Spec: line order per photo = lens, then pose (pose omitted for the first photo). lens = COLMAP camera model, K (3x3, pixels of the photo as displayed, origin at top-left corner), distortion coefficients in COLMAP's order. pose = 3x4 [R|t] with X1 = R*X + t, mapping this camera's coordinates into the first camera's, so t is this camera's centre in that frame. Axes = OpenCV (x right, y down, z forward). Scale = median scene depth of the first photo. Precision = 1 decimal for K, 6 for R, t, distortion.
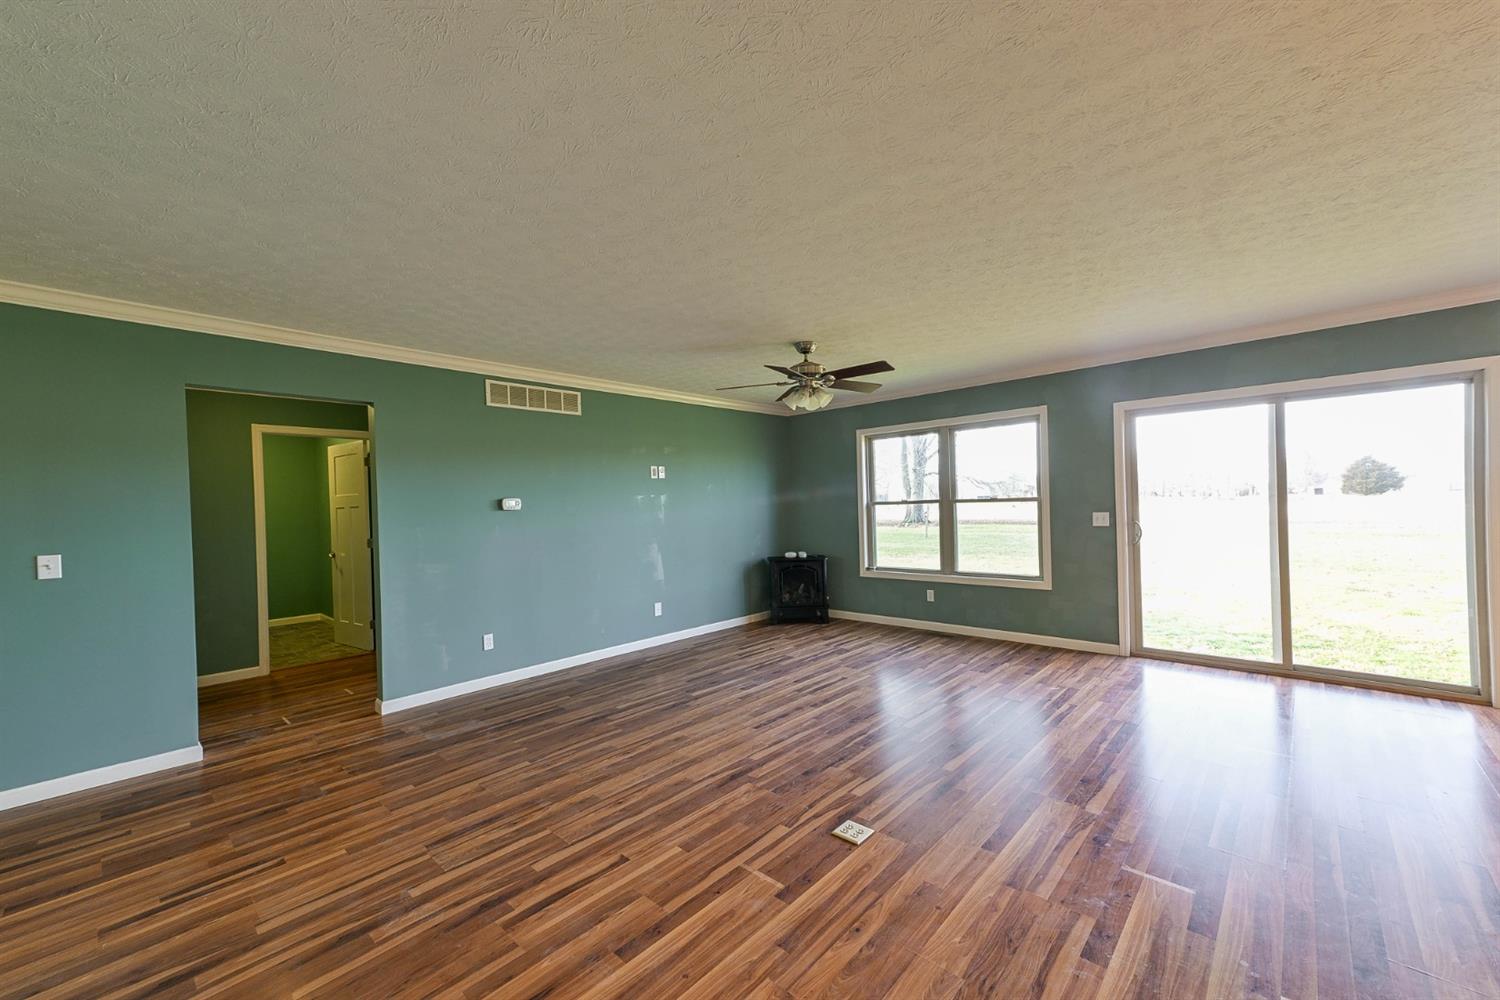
lens RADIAL K [[586.9, 0, 741.8], [0, 586.9, 510.2], [0, 0, 1]] dist [0.021677, 0.000129]
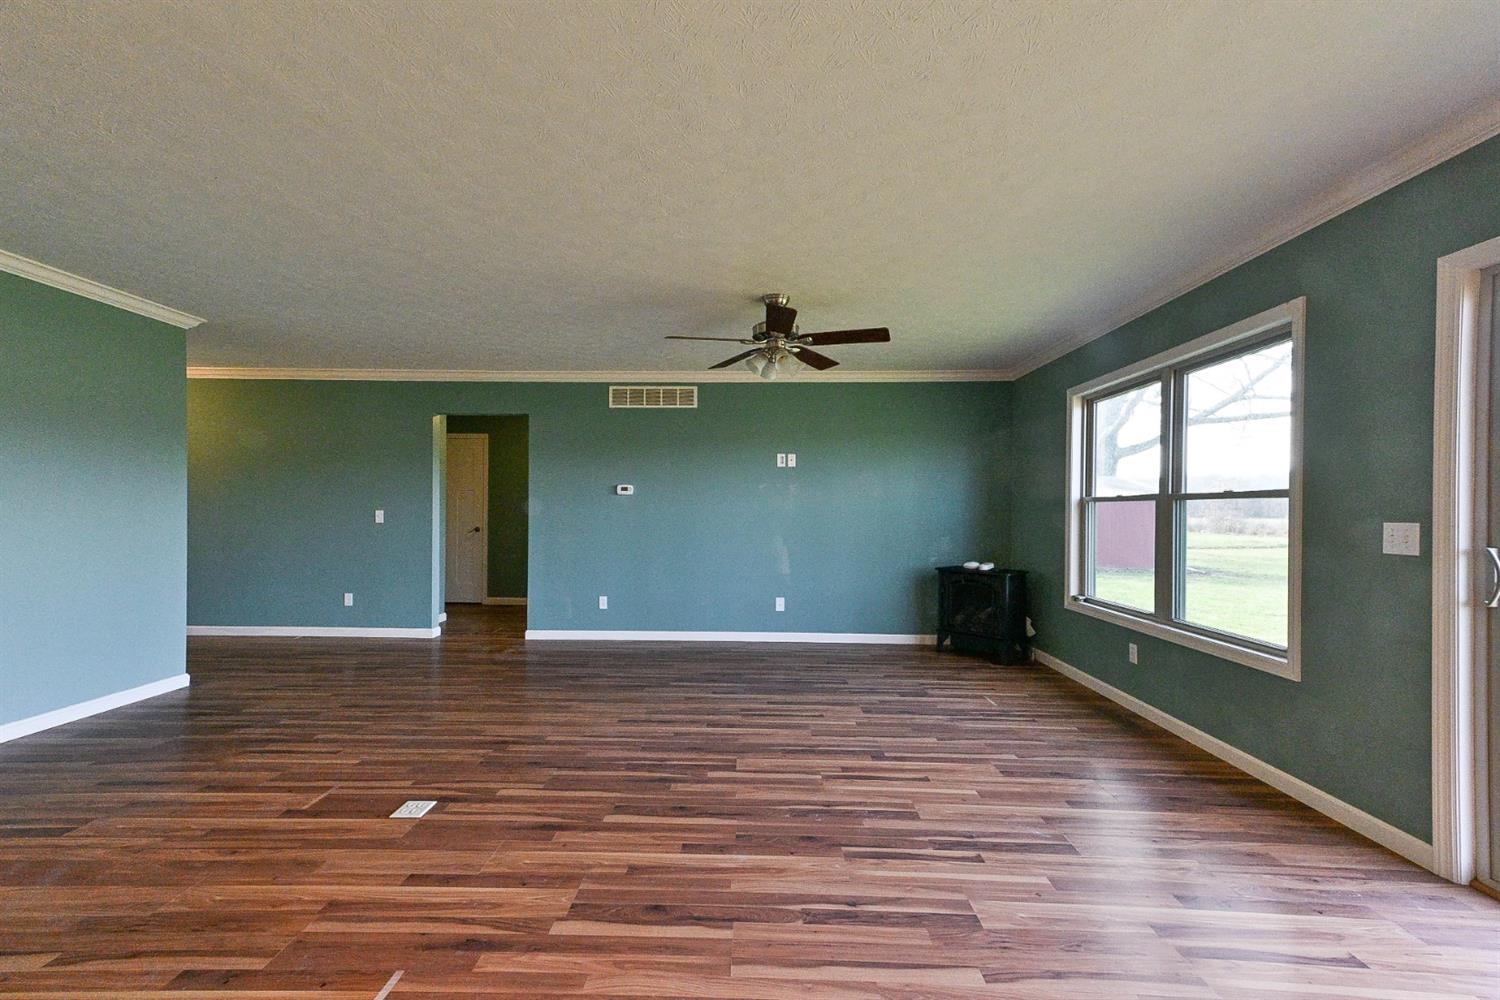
lens RADIAL K [[603.3, 0, 741.5], [0, 603.3, 514.6], [0, 0, 1]] dist [0.020448, -0.000431]
pose [[0.666669, 0.039508, -0.744306, 0.627246], [-0.033842, 0.999169, 0.022724, 0.003471], [0.744585, 0.010039, 0.667452, 0.348430]]
